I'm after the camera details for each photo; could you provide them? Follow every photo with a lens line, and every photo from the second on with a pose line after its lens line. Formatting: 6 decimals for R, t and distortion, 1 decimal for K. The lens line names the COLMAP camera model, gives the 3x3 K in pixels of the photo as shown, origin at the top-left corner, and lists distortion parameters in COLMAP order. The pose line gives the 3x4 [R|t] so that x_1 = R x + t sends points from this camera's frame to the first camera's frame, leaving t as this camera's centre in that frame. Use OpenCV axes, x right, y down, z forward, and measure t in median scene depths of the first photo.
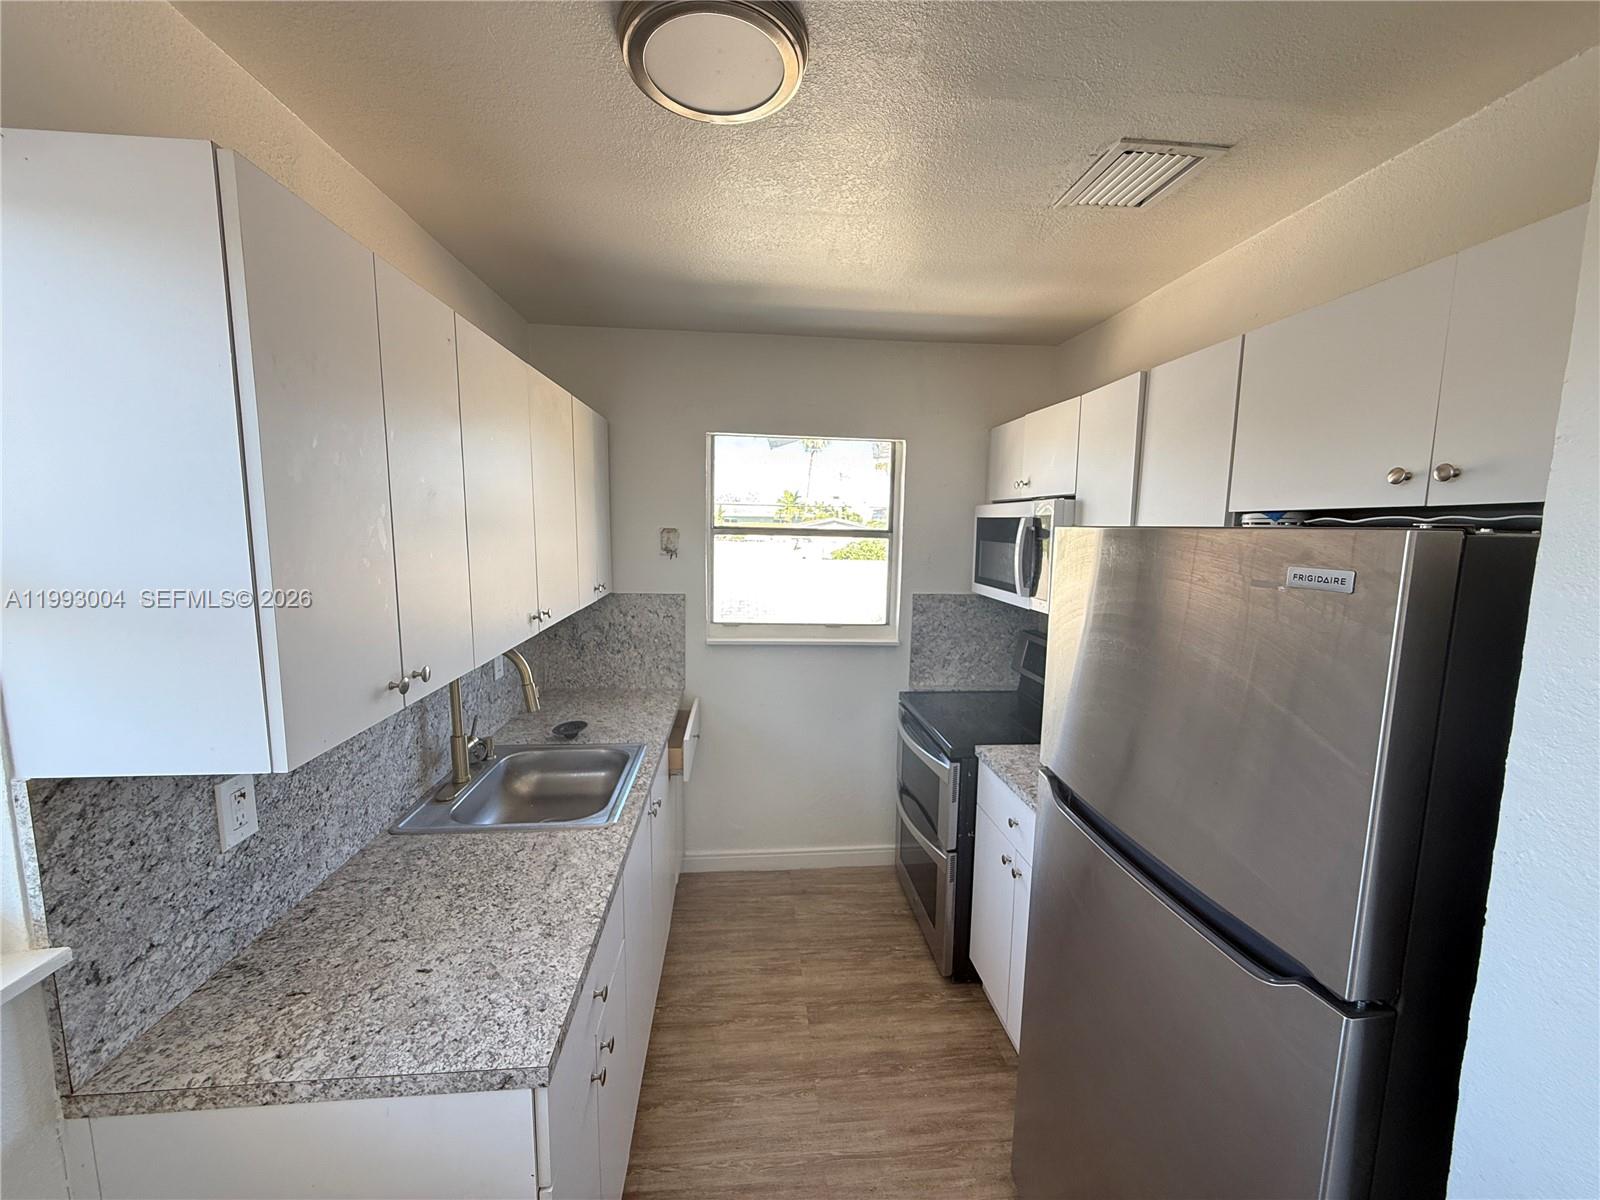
lens RADIAL K [[637.4, 0, 800.3], [0, 637.4, 595.6], [0, 0, 1]] dist [-0.002097, 0.000027]
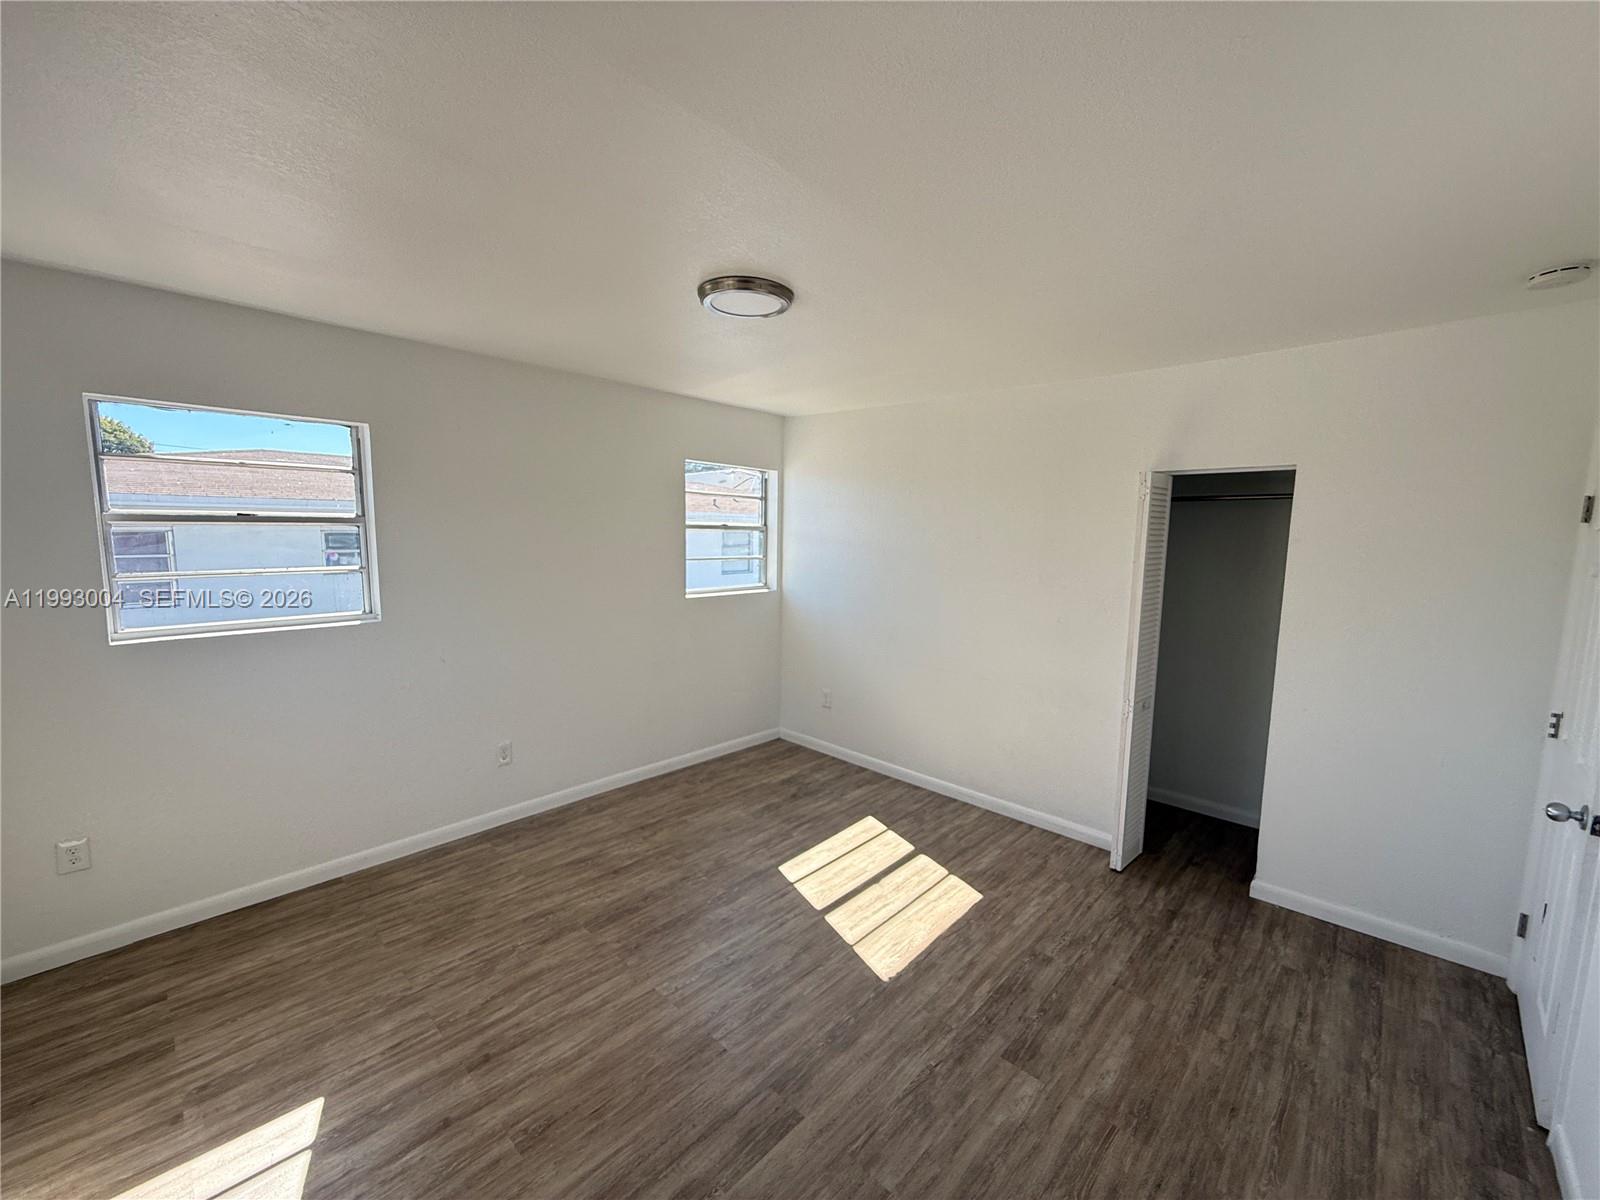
lens RADIAL K [[637.4, 0, 794.2], [0, 637.4, 603.9], [0, 0, 1]] dist [-0.002097, 0.000027]
pose [[-0.750909, 0.052514, -0.658315, 0.950438], [-0.101630, 0.975770, 0.193762, -0.187711], [0.652539, 0.212402, -0.727377, 1.737642]]
